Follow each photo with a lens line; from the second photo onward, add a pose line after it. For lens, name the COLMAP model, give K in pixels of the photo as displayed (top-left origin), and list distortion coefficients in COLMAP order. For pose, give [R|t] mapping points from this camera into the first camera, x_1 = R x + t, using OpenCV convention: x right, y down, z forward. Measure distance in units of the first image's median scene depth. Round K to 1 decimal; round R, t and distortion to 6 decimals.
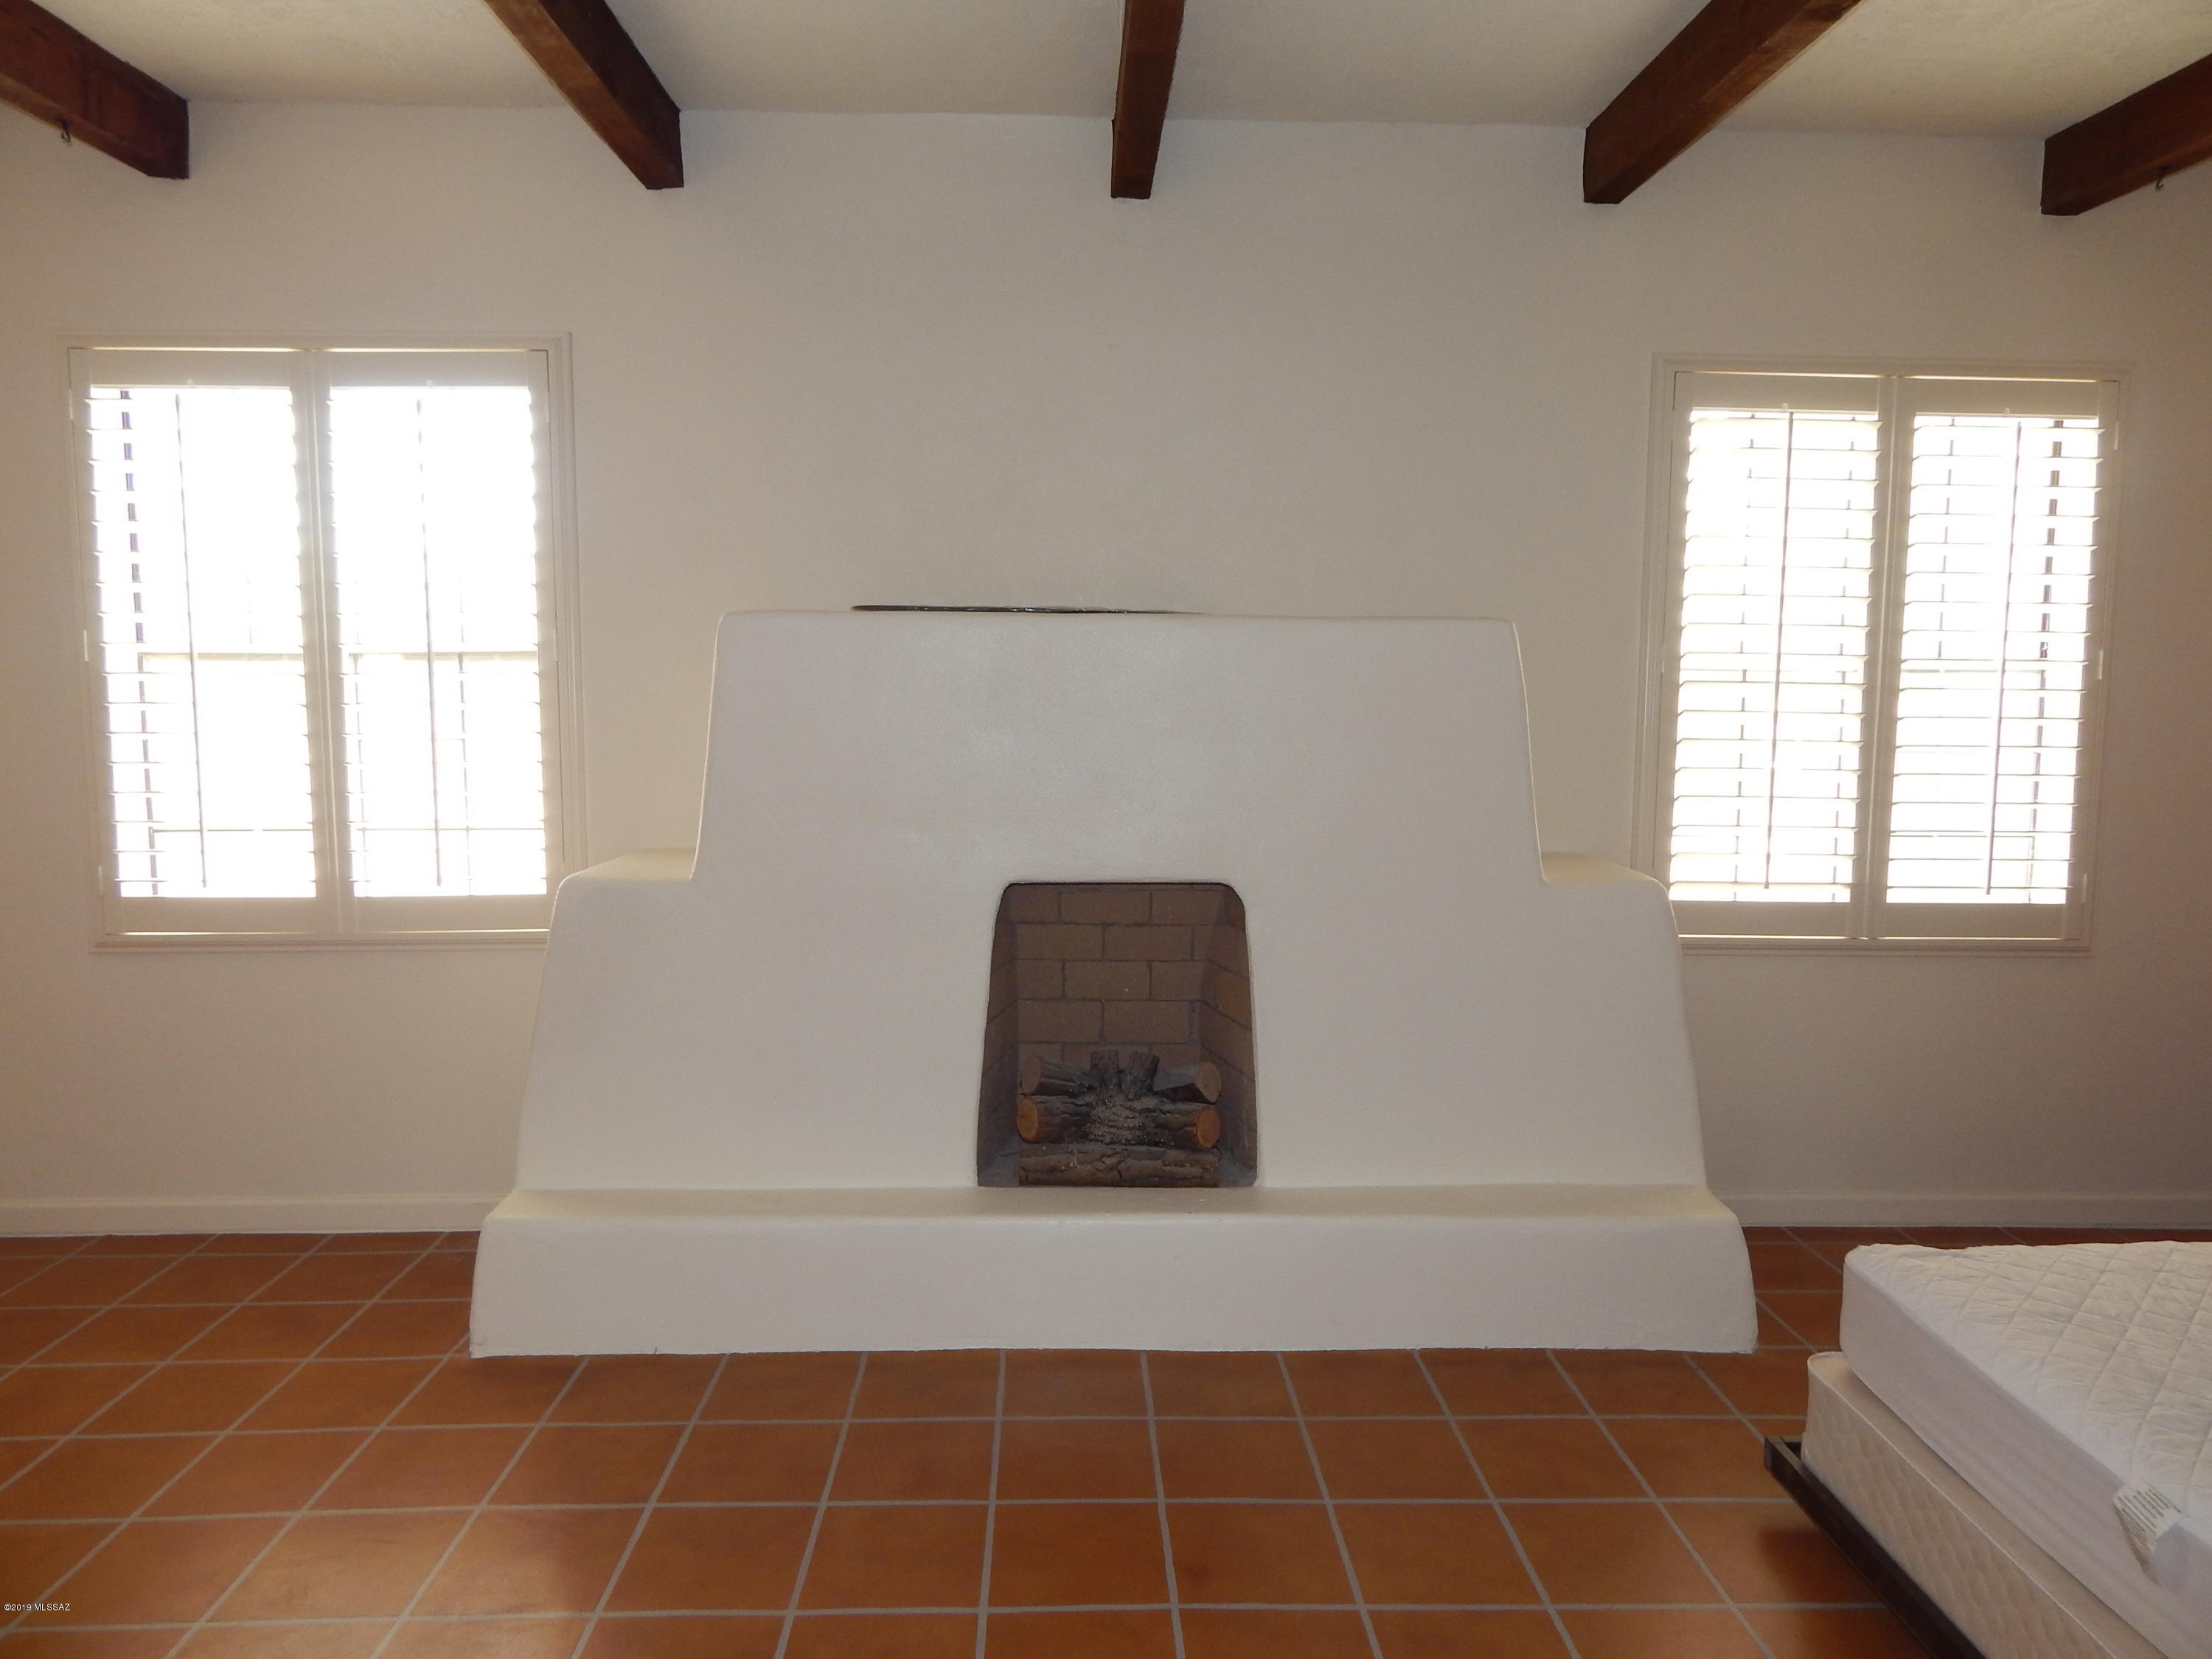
lens RADIAL K [[1420.1, 0, 1113.7], [0, 1420.1, 824.3], [0, 0, 1]] dist [0.056147, -0.070211]
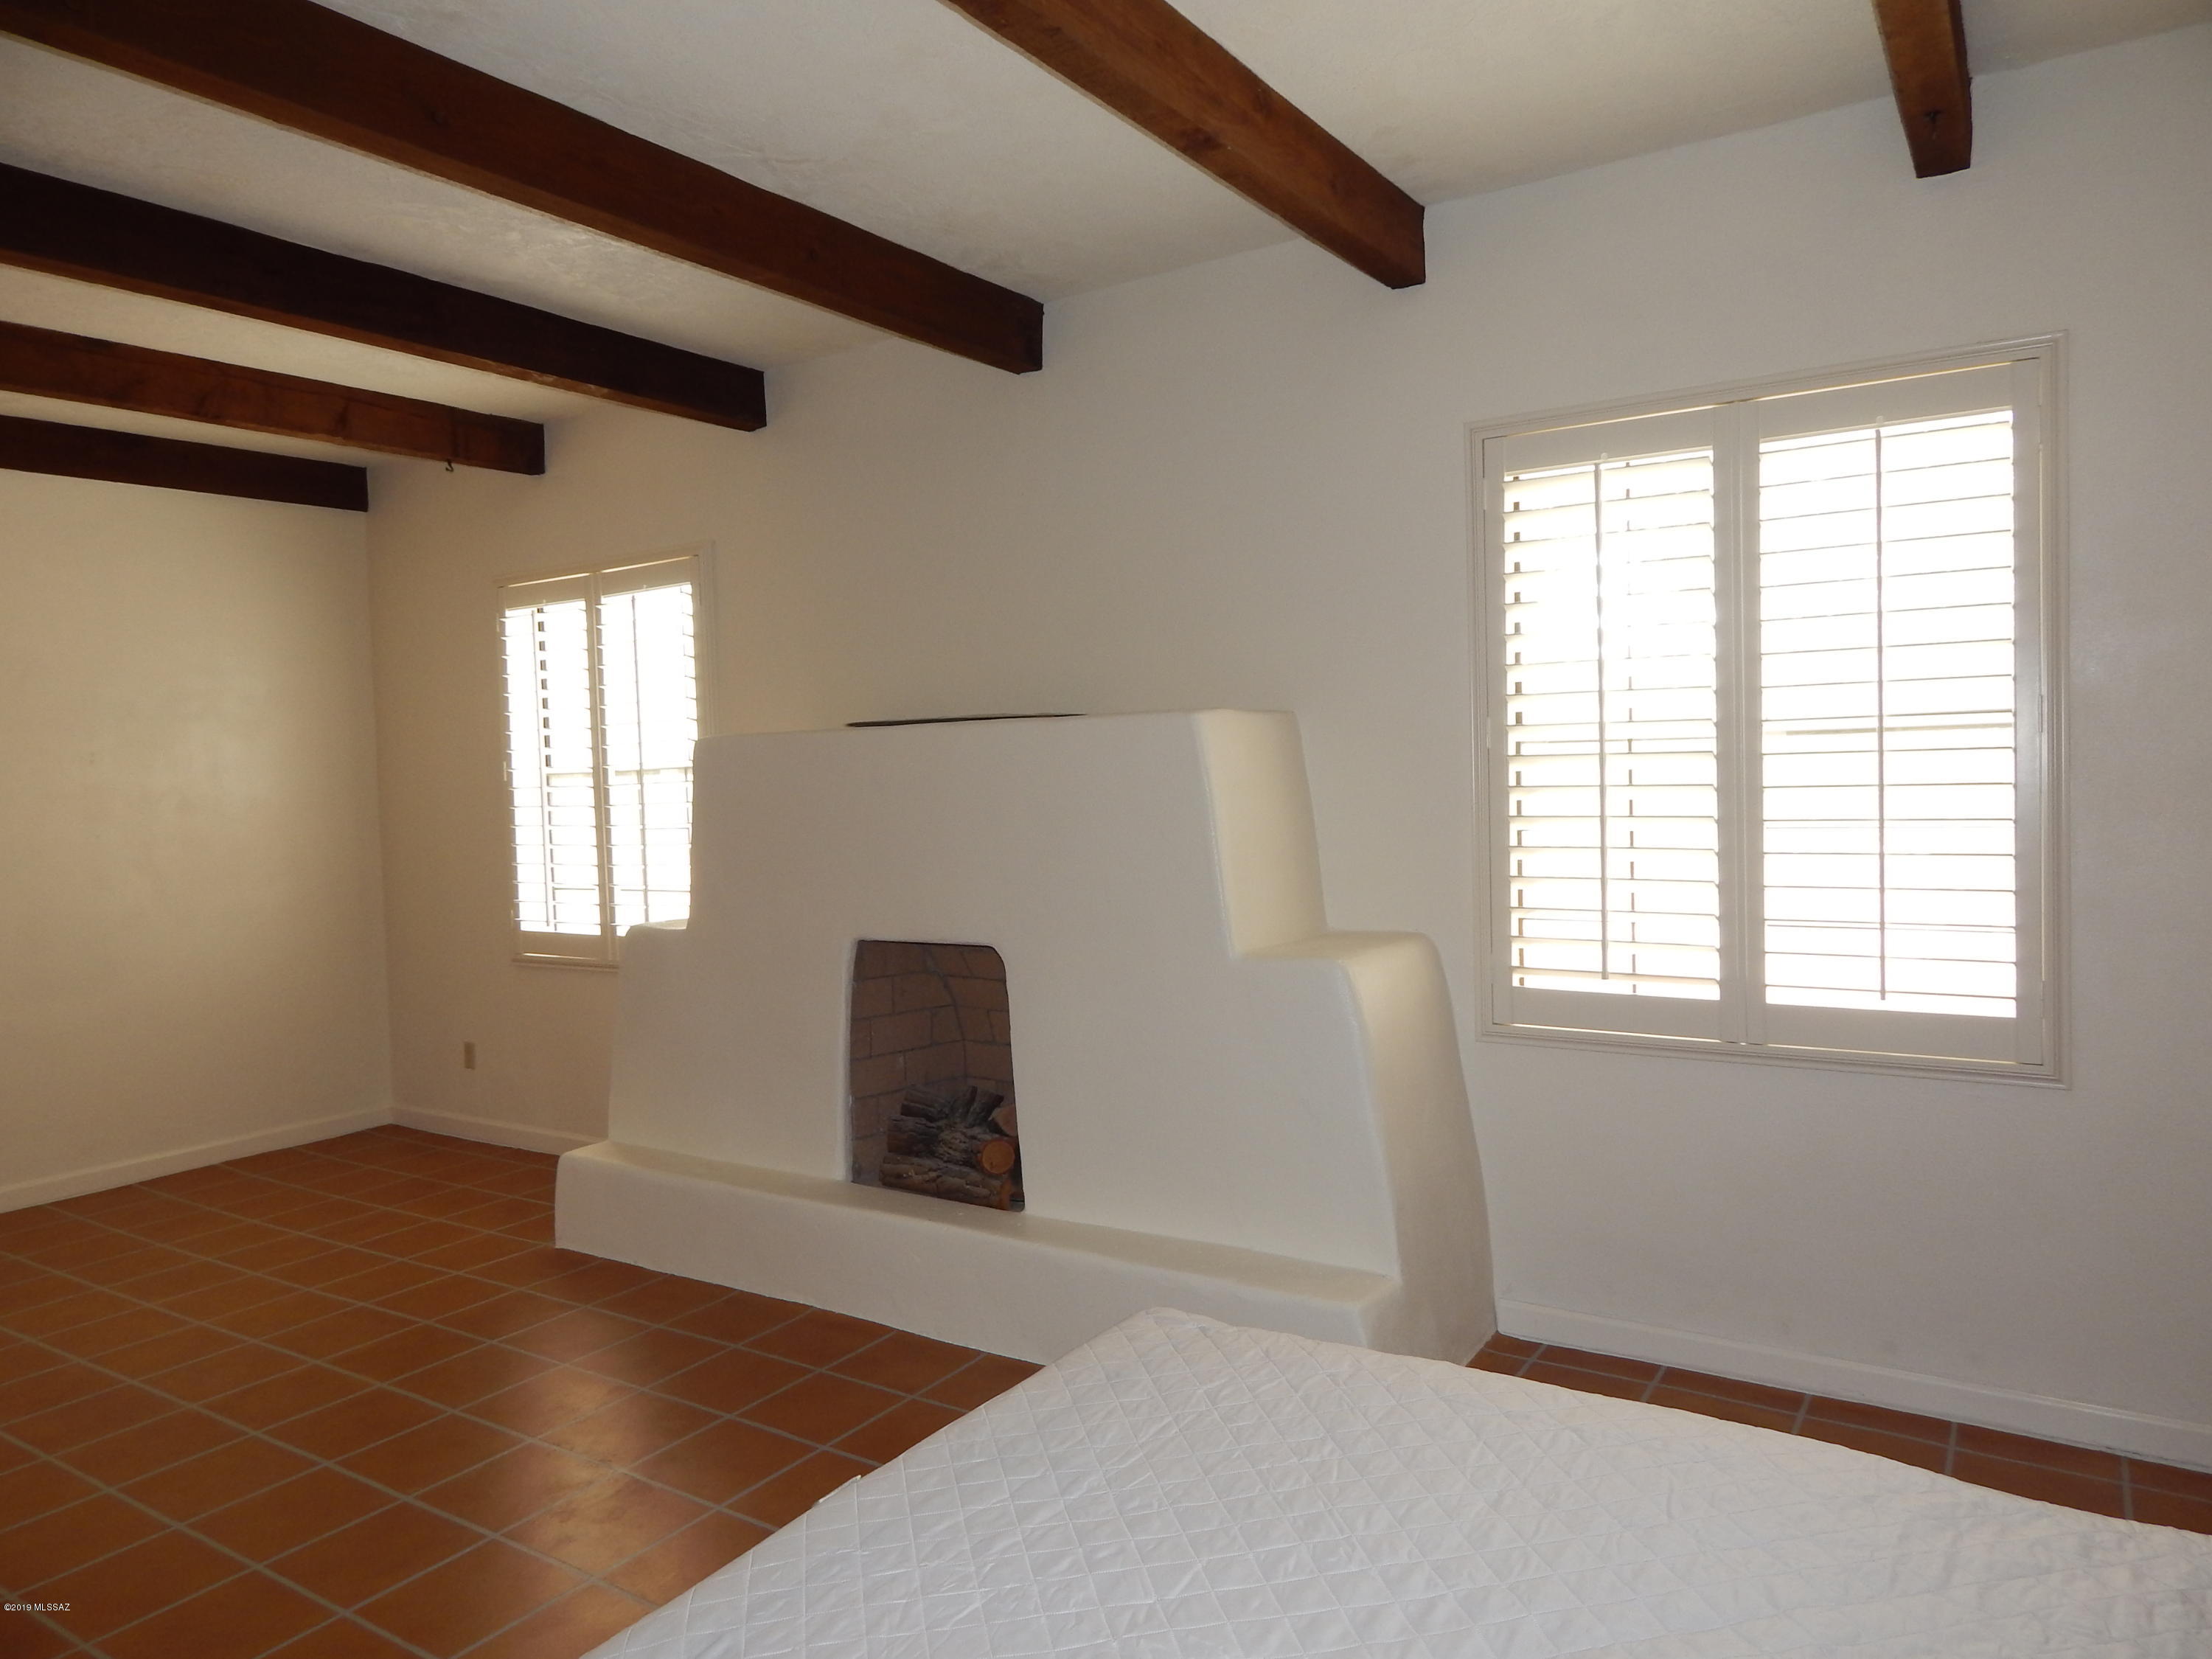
lens RADIAL K [[1475.6, 0, 1113.5], [0, 1475.6, 814.1], [0, 0, 1]] dist [0.026564, -0.023368]
pose [[0.818303, -0.014142, -0.574613, 0.764414], [-0.017852, 0.998590, -0.050000, -0.007203], [0.574509, 0.051173, 0.816897, 0.047269]]
